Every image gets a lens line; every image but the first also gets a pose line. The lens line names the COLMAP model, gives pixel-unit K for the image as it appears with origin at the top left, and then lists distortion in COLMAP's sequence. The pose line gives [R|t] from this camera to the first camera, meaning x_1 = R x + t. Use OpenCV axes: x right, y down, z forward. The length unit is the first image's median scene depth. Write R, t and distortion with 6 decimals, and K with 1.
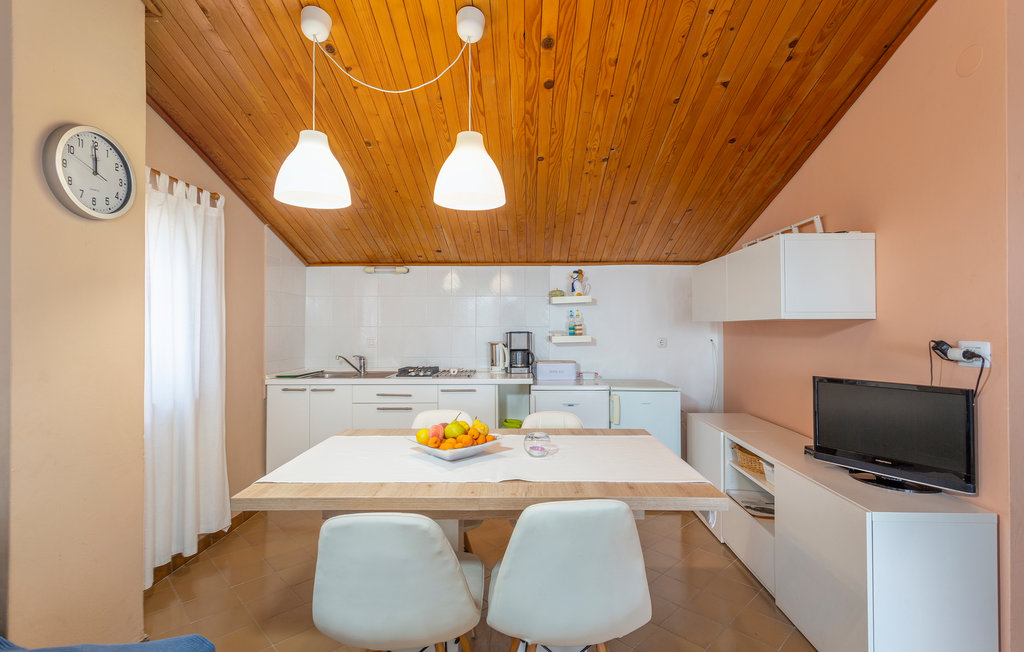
lens RADIAL K [[489.7, 0, 514.5], [0, 489.7, 320.8], [0, 0, 1]] dist [0.007660, 0.002772]
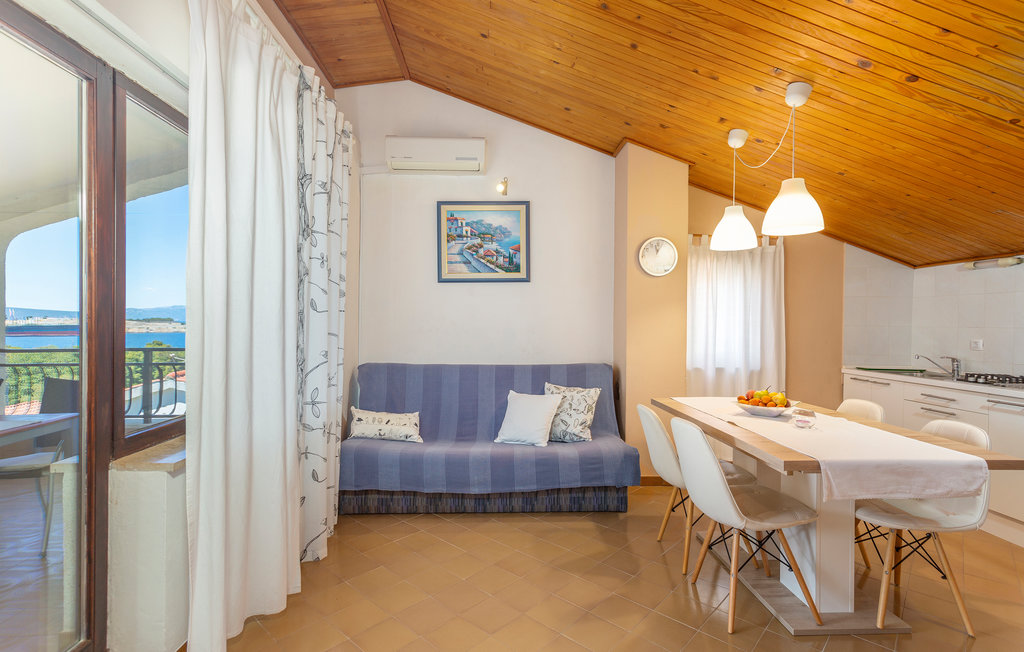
lens RADIAL K [[489.7, 0, 512.1], [0, 489.7, 333.8], [0, 0, 1]] dist [0.007660, 0.002772]
pose [[0.073202, 0.023675, -0.997036, 0.592505], [0.002228, 0.999712, 0.023903, -0.000224], [0.997315, -0.003971, 0.073128, 0.073186]]
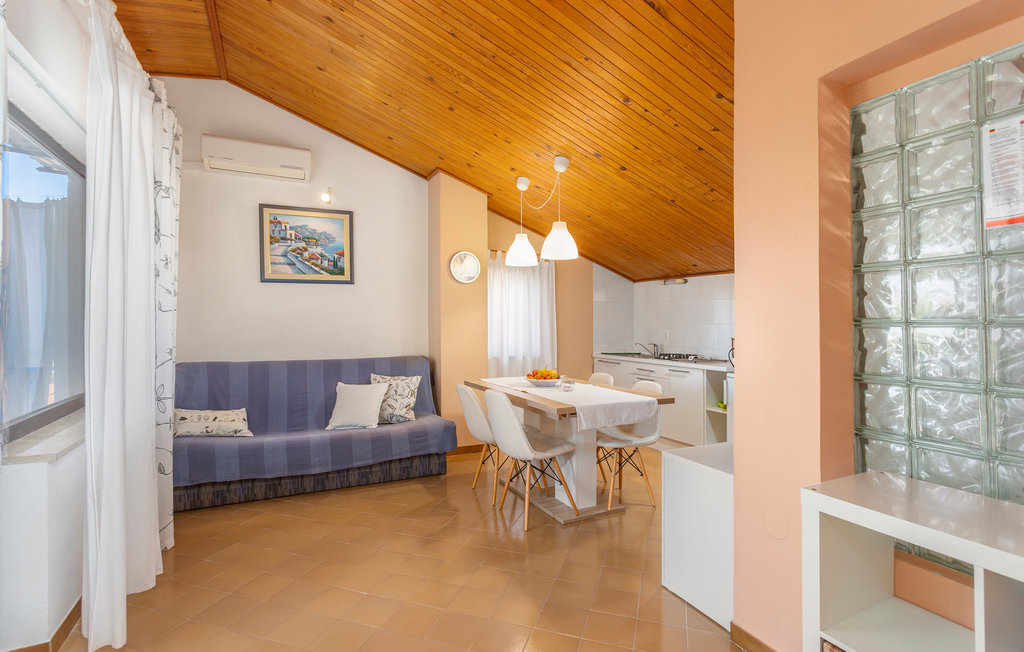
lens RADIAL K [[489.7, 0, 507.1], [0, 489.7, 320.2], [0, 0, 1]] dist [0.007660, 0.002772]
pose [[0.461793, 0.000573, -0.886987, 0.767498], [0.003623, 0.999990, 0.002533, -0.002293], [0.886980, -0.004383, 0.461787, -0.040585]]
